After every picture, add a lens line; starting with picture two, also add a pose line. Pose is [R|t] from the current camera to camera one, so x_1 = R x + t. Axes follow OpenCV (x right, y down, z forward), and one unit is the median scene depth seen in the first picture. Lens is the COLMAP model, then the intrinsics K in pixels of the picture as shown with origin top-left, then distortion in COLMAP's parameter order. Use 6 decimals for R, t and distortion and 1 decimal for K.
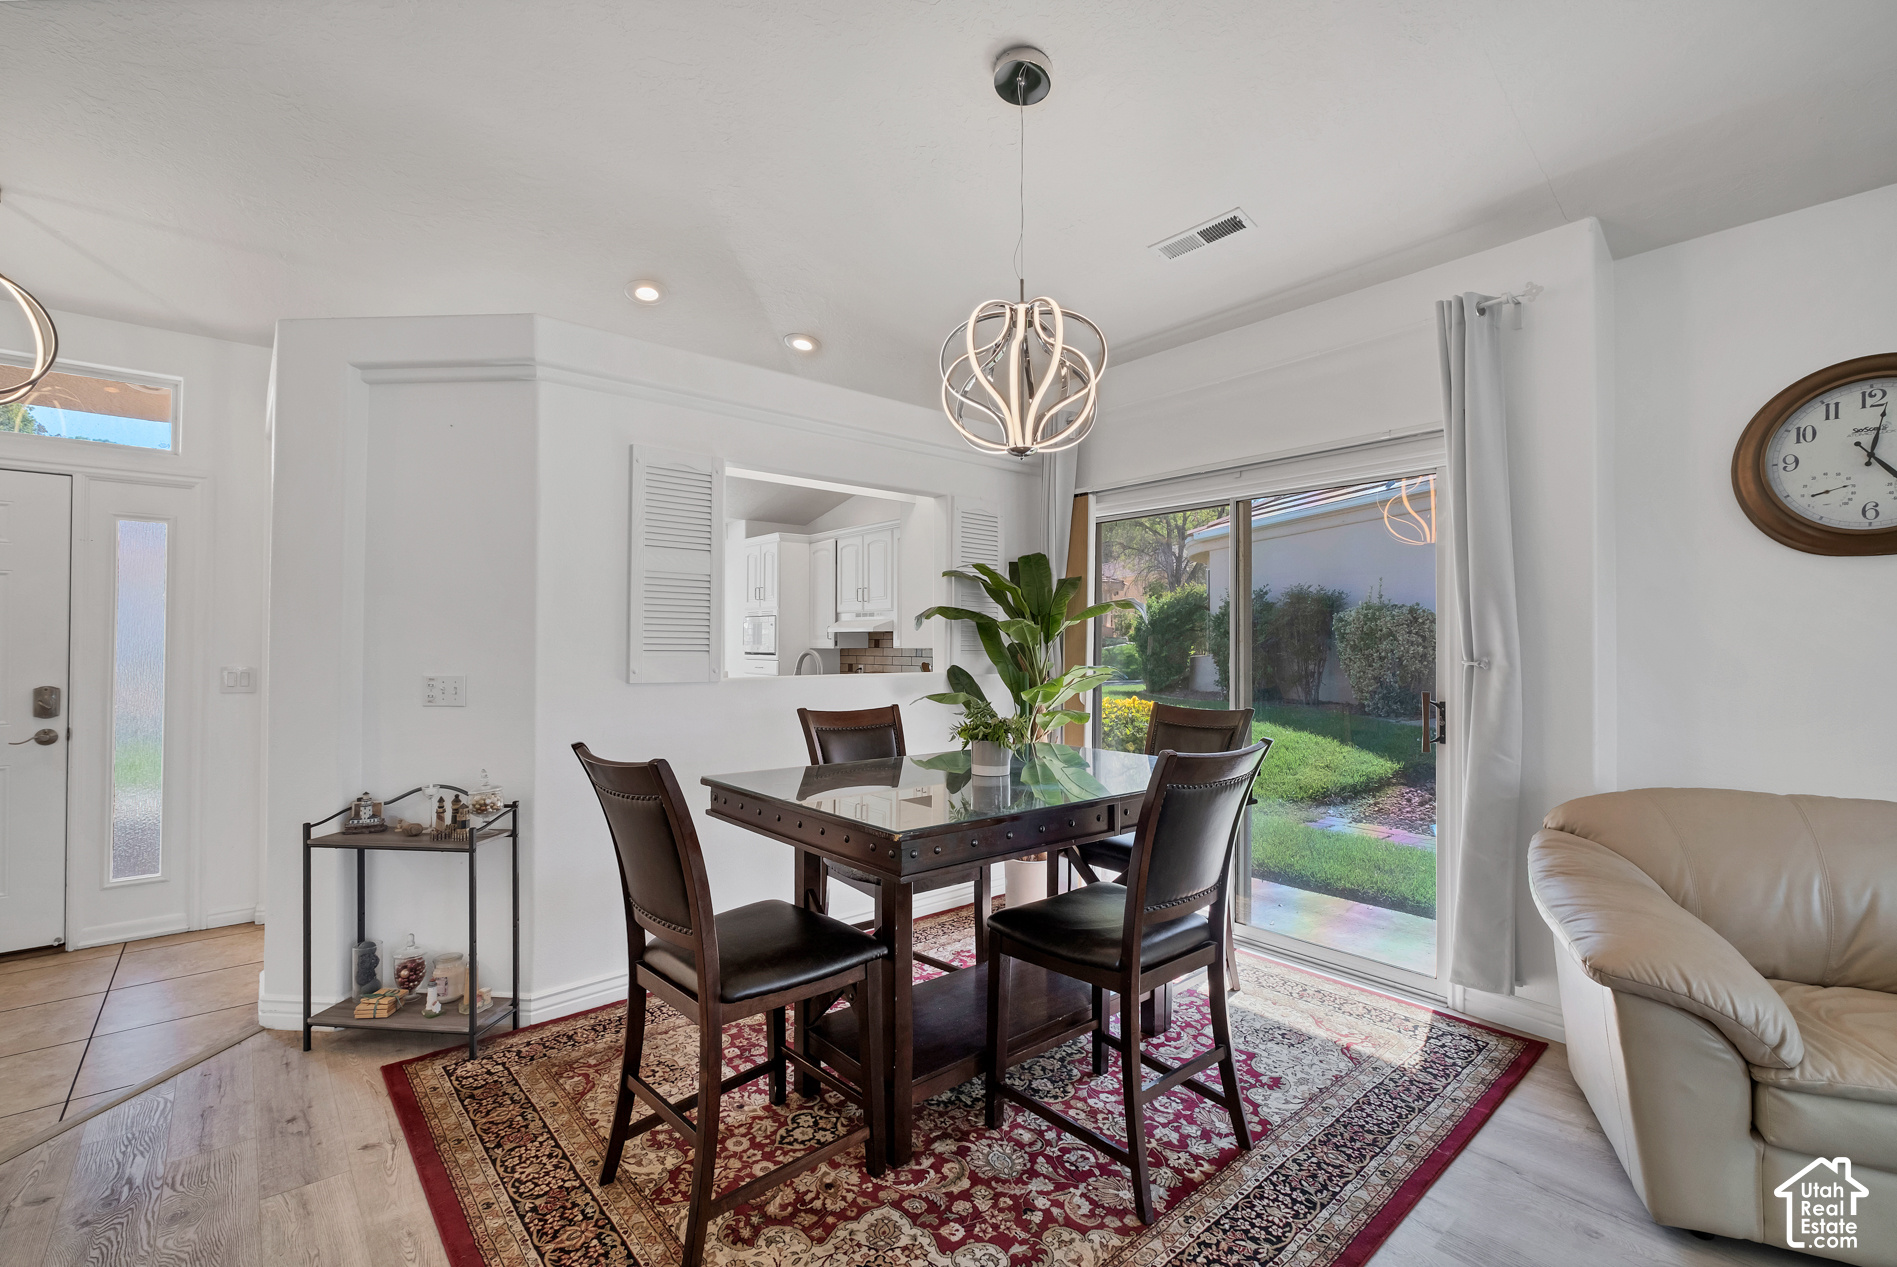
lens RADIAL K [[832.7, 0, 947.6], [0, 832.7, 635.3], [0, 0, 1]] dist [-0.003806, 0.001112]
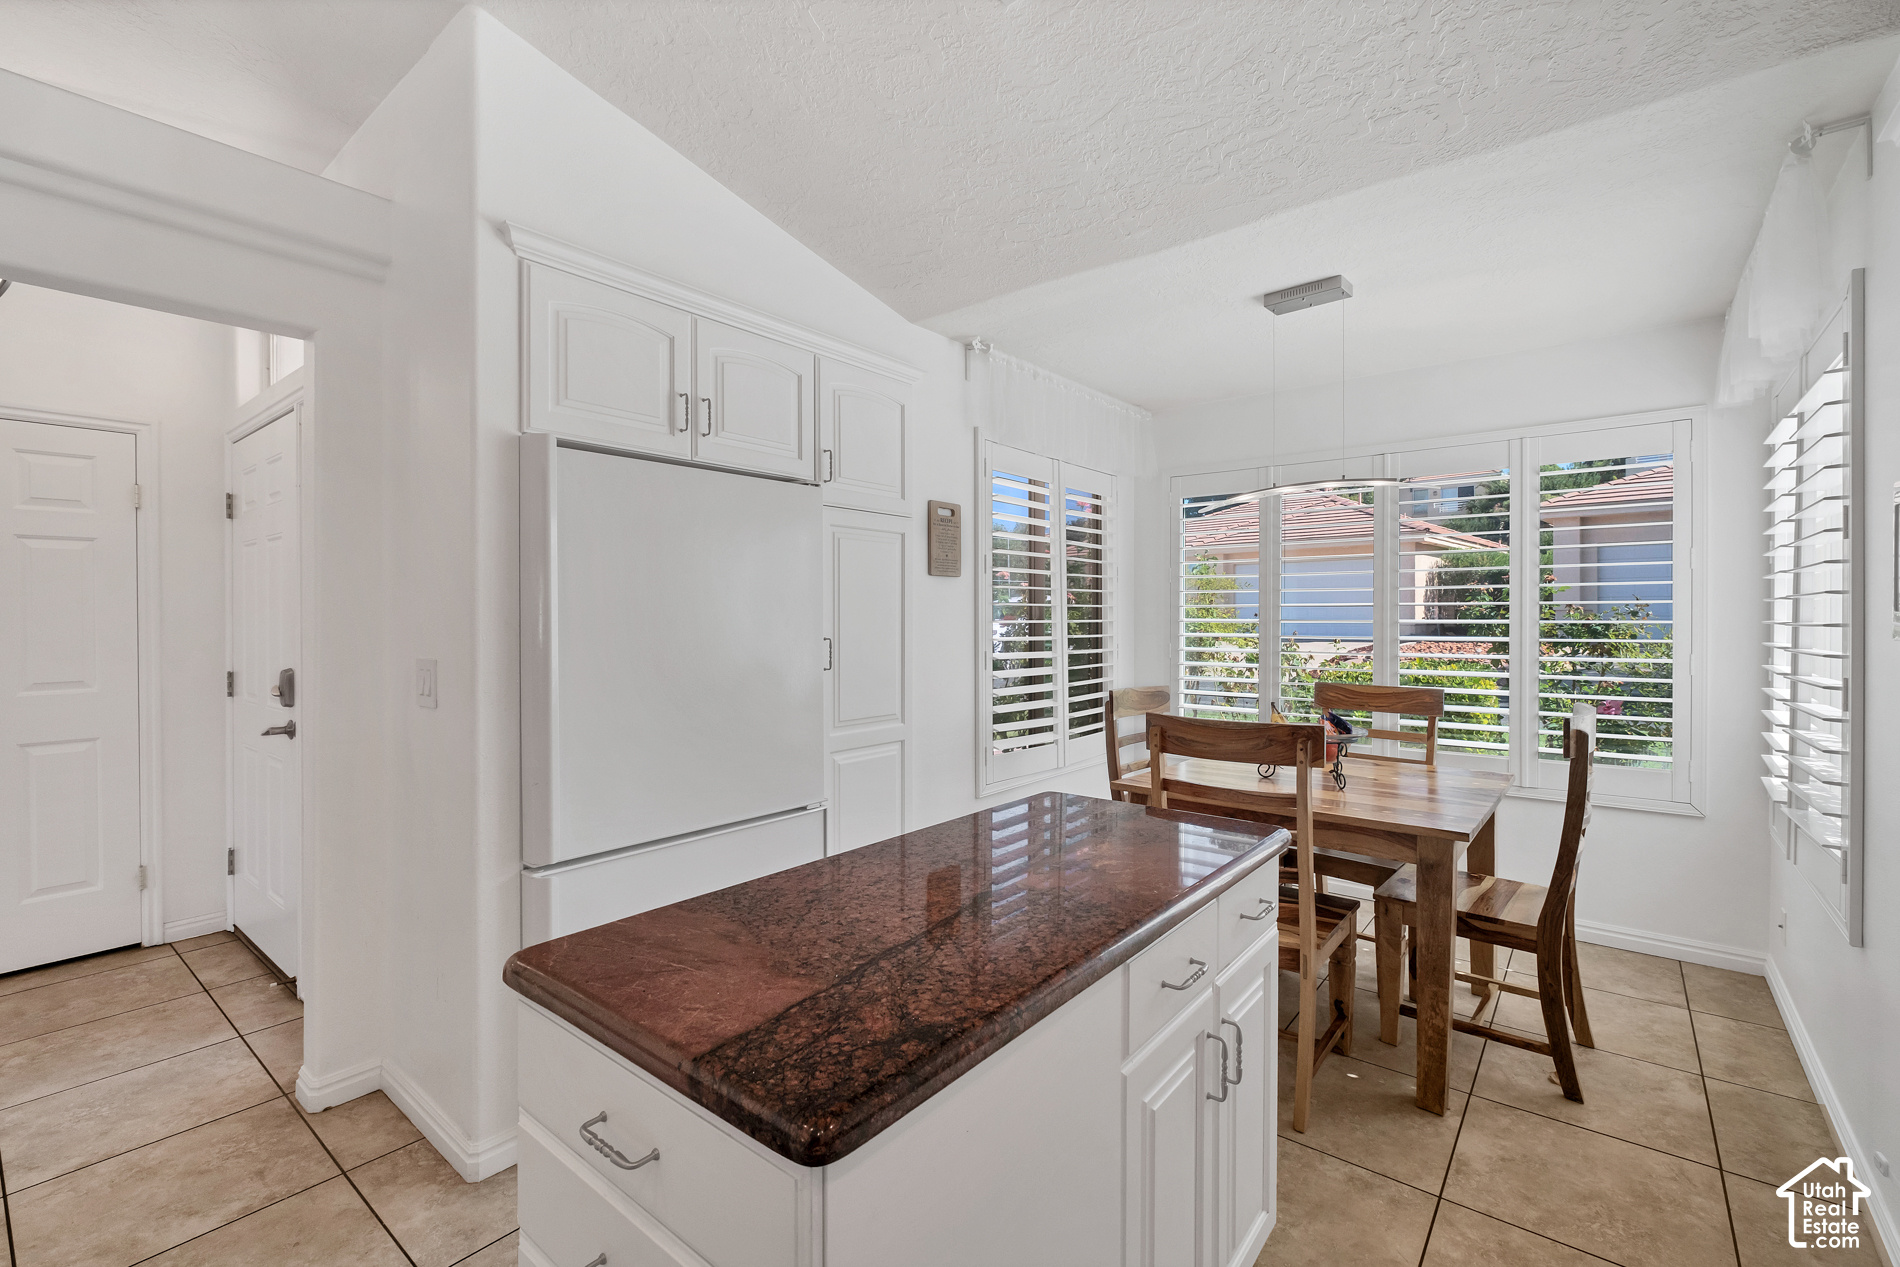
lens RADIAL K [[811.0, 0, 962.0], [0, 811.0, 624.5], [0, 0, 1]] dist [-0.006602, 0.002620]
pose [[0.179505, 0.010540, -0.983701, -0.210887], [0.014992, 0.999797, 0.013449, 0.021612], [0.983643, -0.017162, 0.179310, 1.829804]]
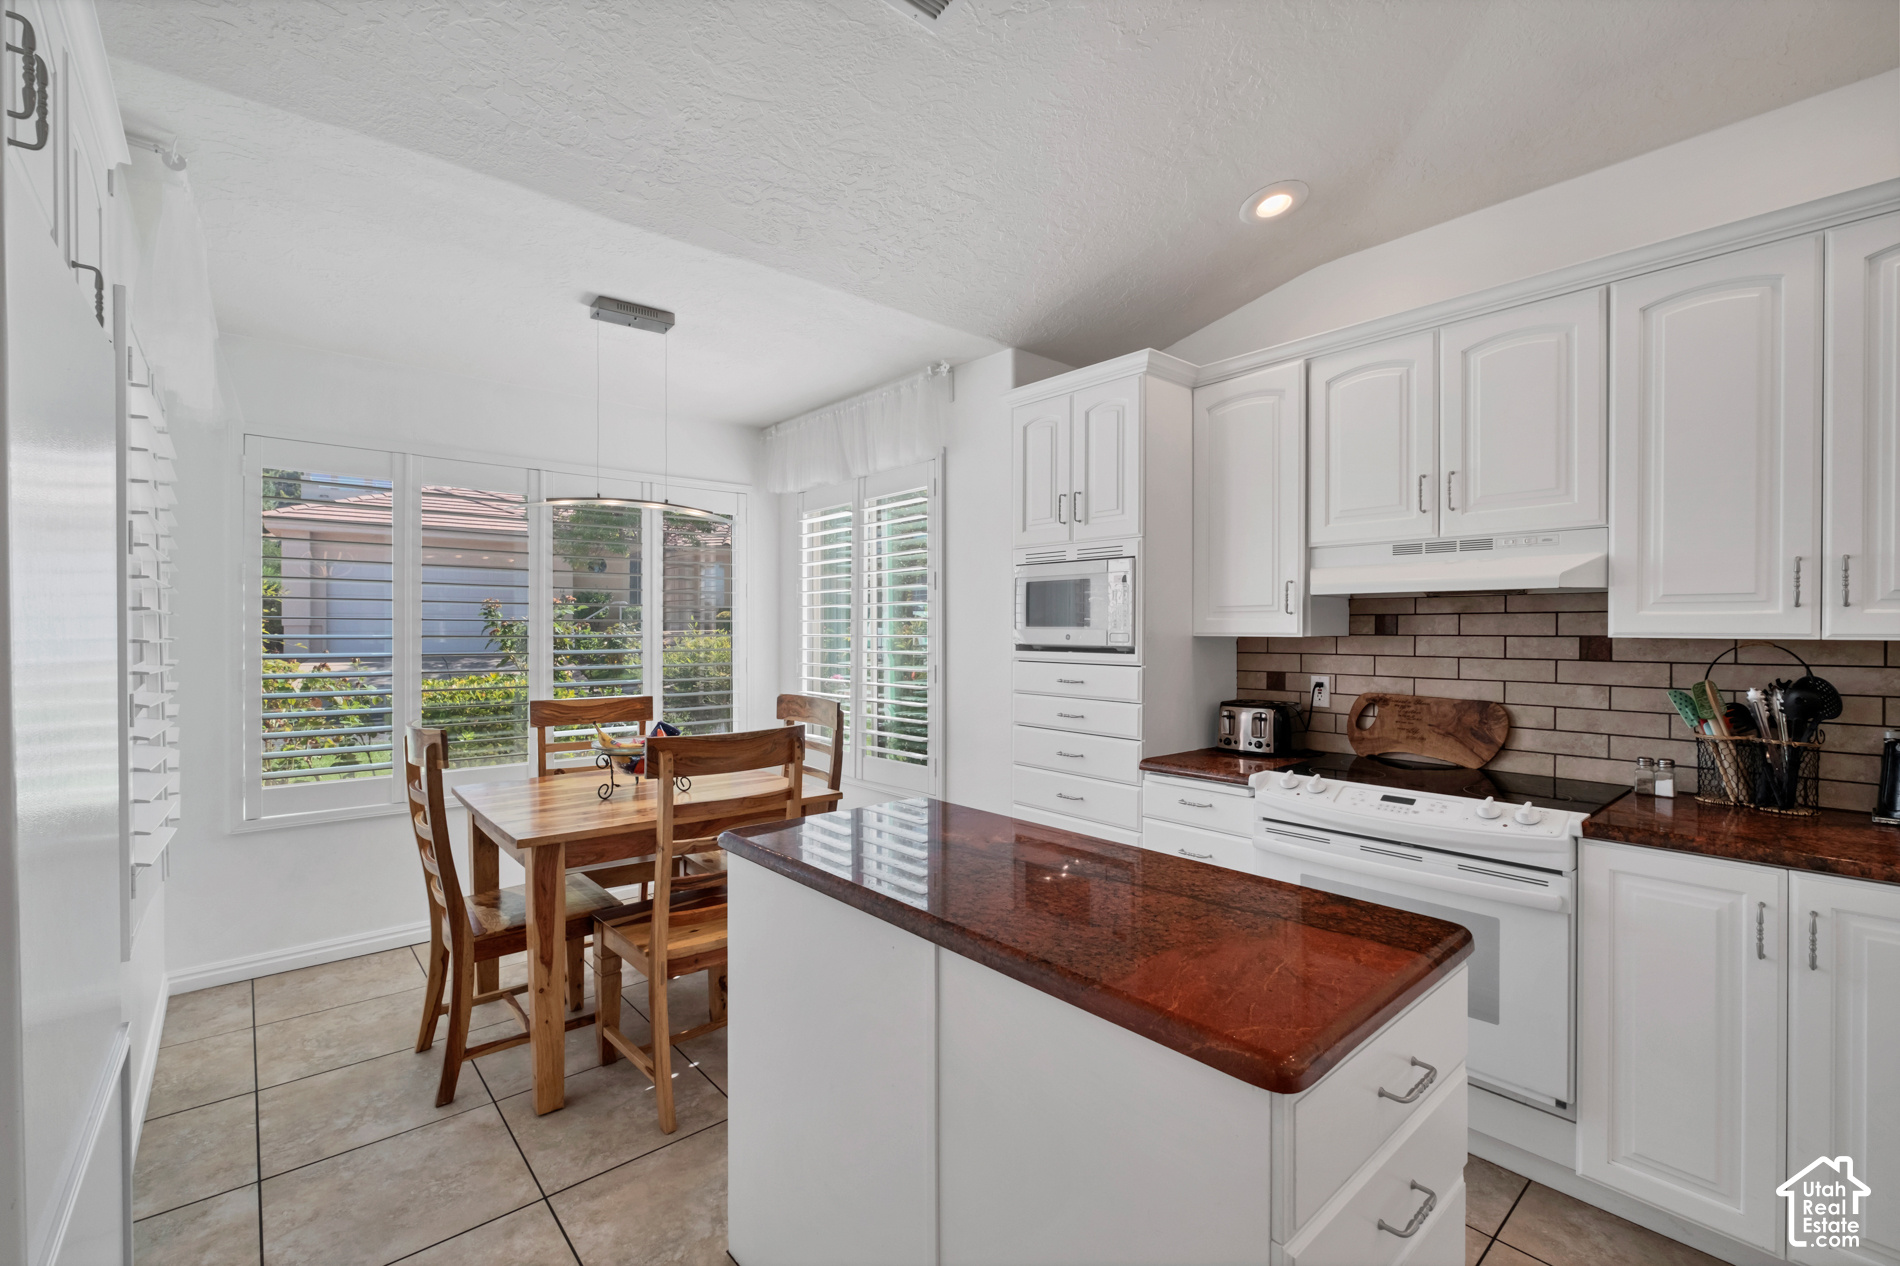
lens RADIAL K [[811.0, 0, 956.1], [0, 811.0, 634.1], [0, 0, 1]] dist [-0.006602, 0.002620]
pose [[0.999975, -0.000658, -0.007085, -0.694469], [0.000780, 0.999850, 0.017330, 0.017753], [0.007072, -0.017335, 0.999825, 1.430736]]
